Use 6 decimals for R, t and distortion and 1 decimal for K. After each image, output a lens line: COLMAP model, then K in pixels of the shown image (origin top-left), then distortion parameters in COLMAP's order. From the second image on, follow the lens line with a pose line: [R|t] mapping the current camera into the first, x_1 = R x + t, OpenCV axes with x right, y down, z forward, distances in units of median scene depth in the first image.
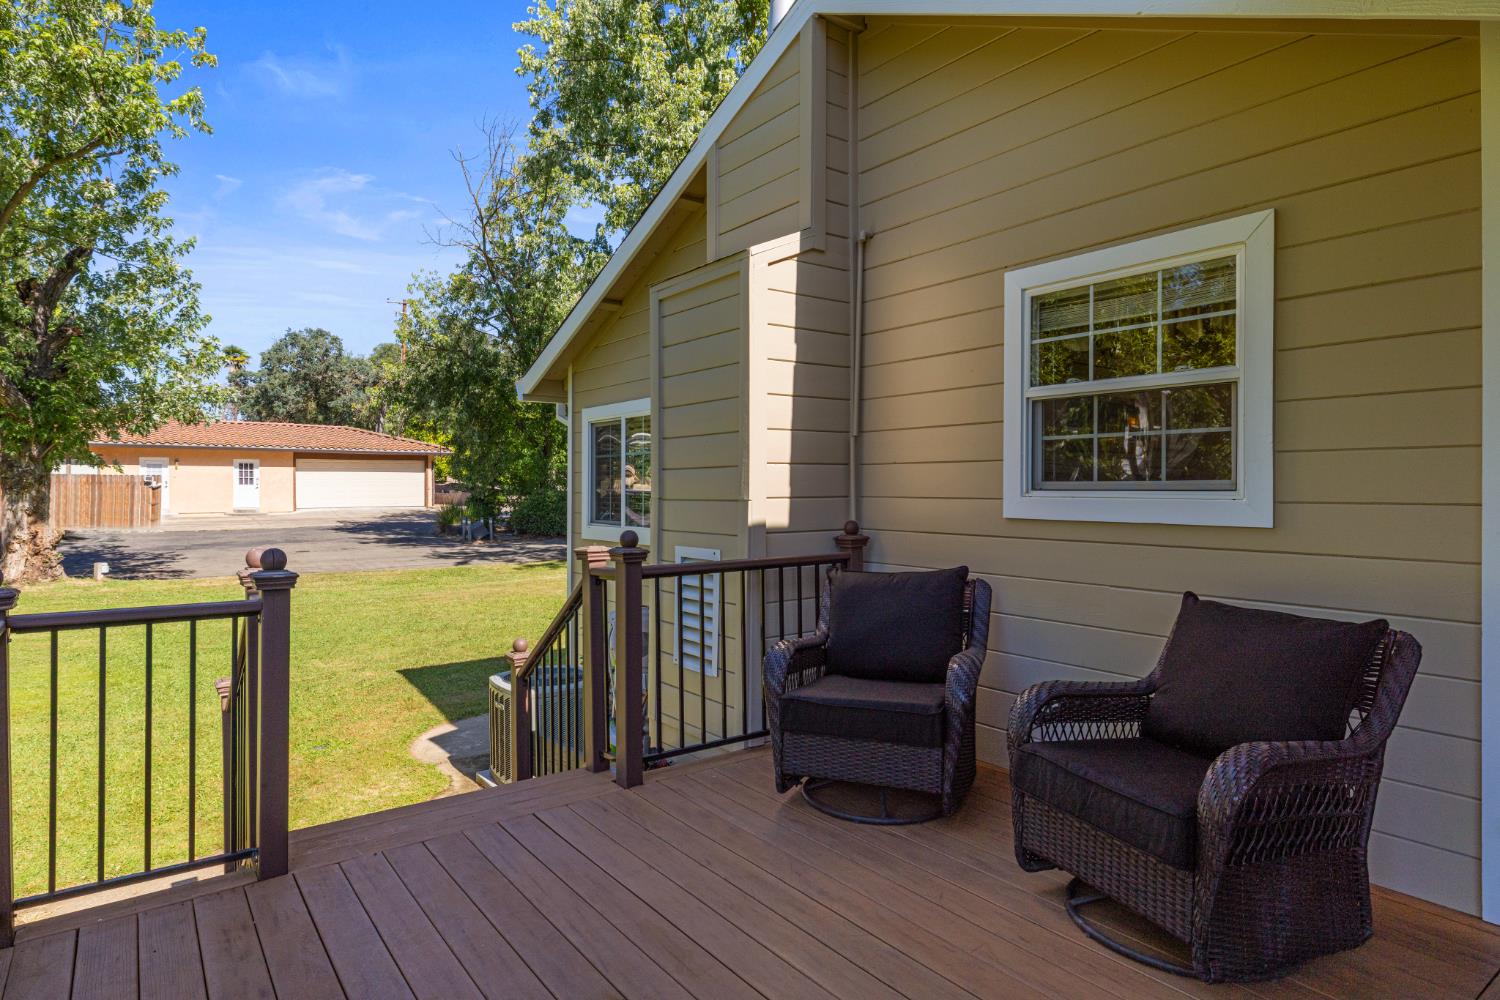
lens RADIAL K [[847.0, 0, 750.0], [0, 847.0, 500.0], [0, 0, 1]] dist [-0.013403, 0.000407]
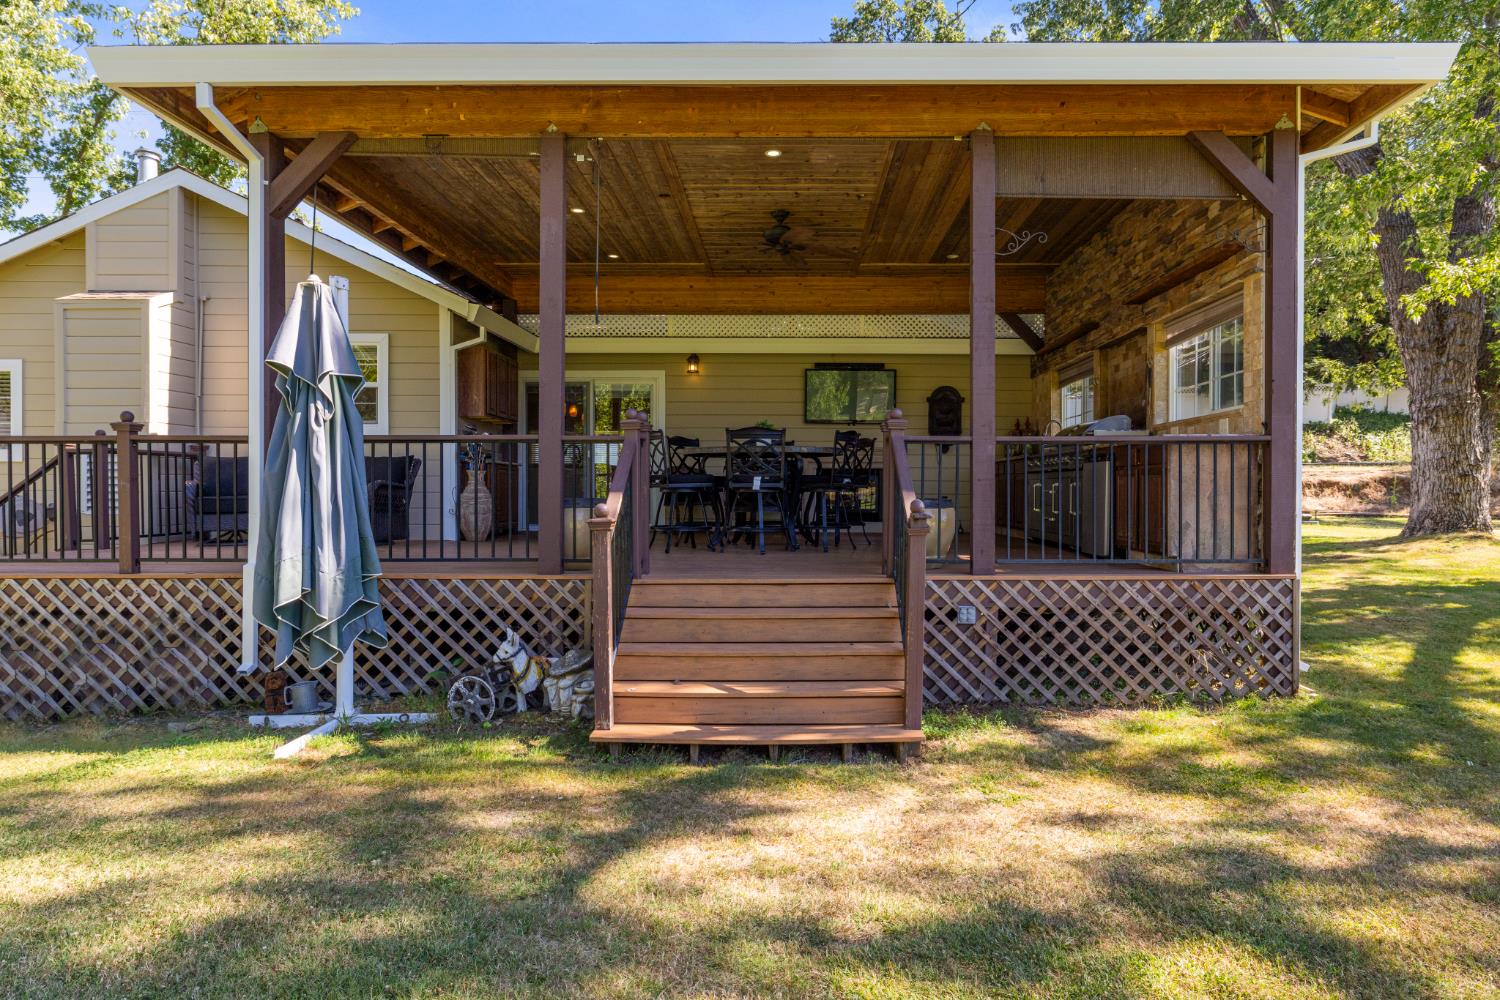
lens RADIAL K [[847.0, 0, 750.0], [0, 847.0, 500.0], [0, 0, 1]] dist [-0.013403, 0.000407]
pose [[0.597229, -0.004235, 0.802060, -0.733494], [0.008590, 0.999962, -0.001116, 0.193021], [-0.802025, 0.007557, 0.597243, -1.304527]]
